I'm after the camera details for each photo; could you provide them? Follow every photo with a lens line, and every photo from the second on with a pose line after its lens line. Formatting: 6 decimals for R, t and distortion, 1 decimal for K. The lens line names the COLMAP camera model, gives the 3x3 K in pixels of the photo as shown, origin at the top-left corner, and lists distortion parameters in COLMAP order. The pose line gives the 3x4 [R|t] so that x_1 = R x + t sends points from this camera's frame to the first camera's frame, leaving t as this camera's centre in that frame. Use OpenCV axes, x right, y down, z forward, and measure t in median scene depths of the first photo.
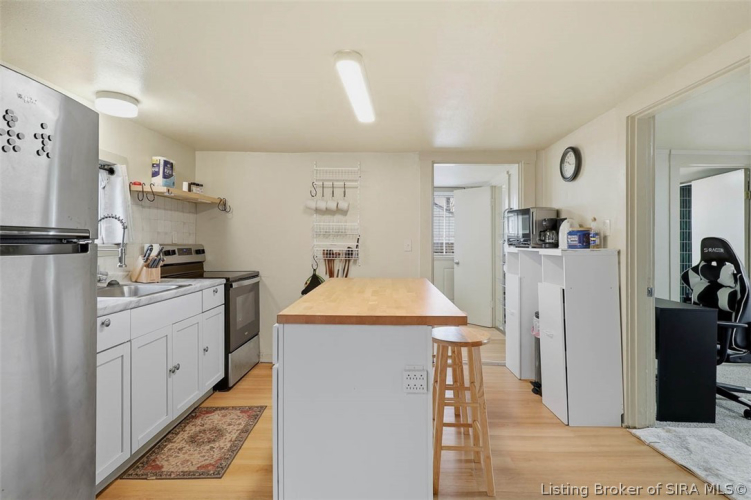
lens RADIAL K [[383.2, 0, 370.5], [0, 383.2, 250.5], [0, 0, 1]] dist [0.005559, 0.000835]
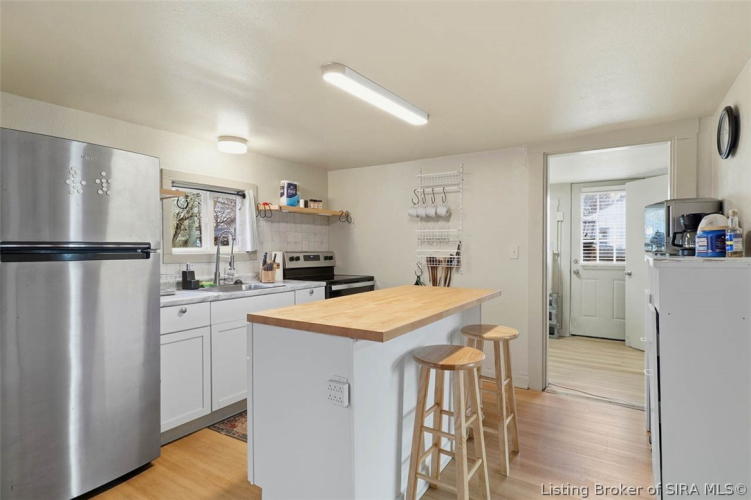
lens RADIAL K [[383.2, 0, 387.1], [0, 383.2, 259.5], [0, 0, 1]] dist [0.005559, 0.000835]
pose [[0.862161, 0.008759, -0.506559, 0.353189], [-0.004984, 0.999949, 0.008808, -0.004177], [0.506611, -0.005070, 0.862160, 0.108325]]
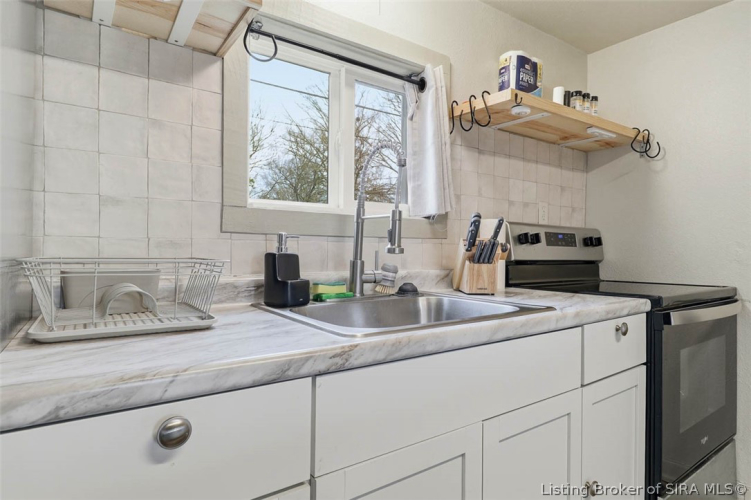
lens RADIAL K [[410.5, 0, 383.3], [0, 410.5, 252.9], [0, 0, 1]] dist [0.000039, -0.000784]
pose [[0.606818, 0.002246, -0.794837, -0.211421], [-0.021002, 0.999692, -0.013209, 0.037290], [0.794563, 0.024709, 0.606679, 0.530663]]
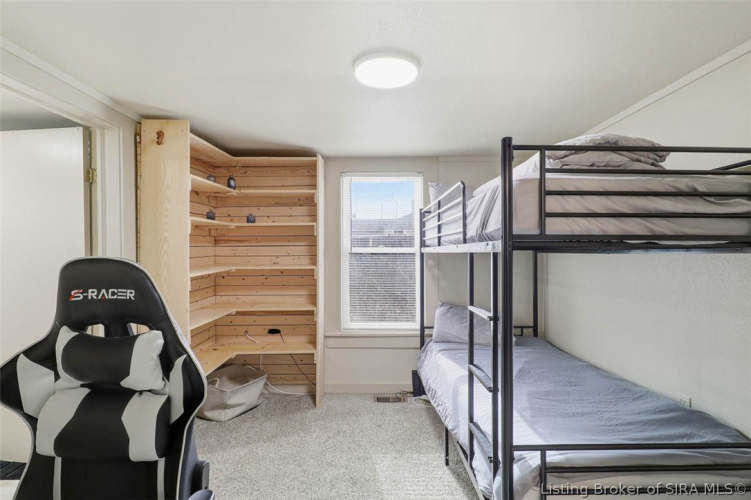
lens RADIAL K [[383.2, 0, 378.8], [0, 383.2, 246.0], [0, 0, 1]] dist [0.005559, 0.000835]
pose [[-0.017513, -0.004150, 0.999838, 0.495167], [0.028135, 0.999593, 0.004642, -0.035523], [-0.999451, 0.028212, -0.017389, 0.692274]]
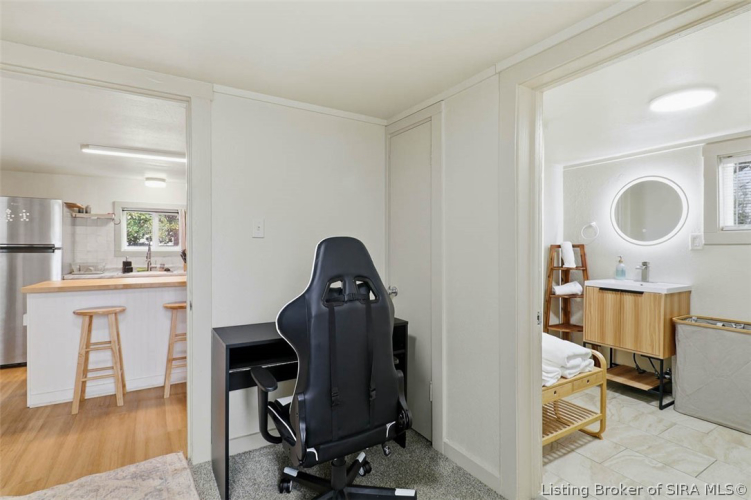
lens RADIAL K [[383.2, 0, 389.6], [0, 383.2, 249.4], [0, 0, 1]] dist [0.005559, 0.000835]
pose [[0.558258, -0.004213, -0.829657, 1.374746], [-0.015990, 0.999747, -0.015837, -0.006485], [0.829514, 0.022108, 0.558049, 0.694631]]
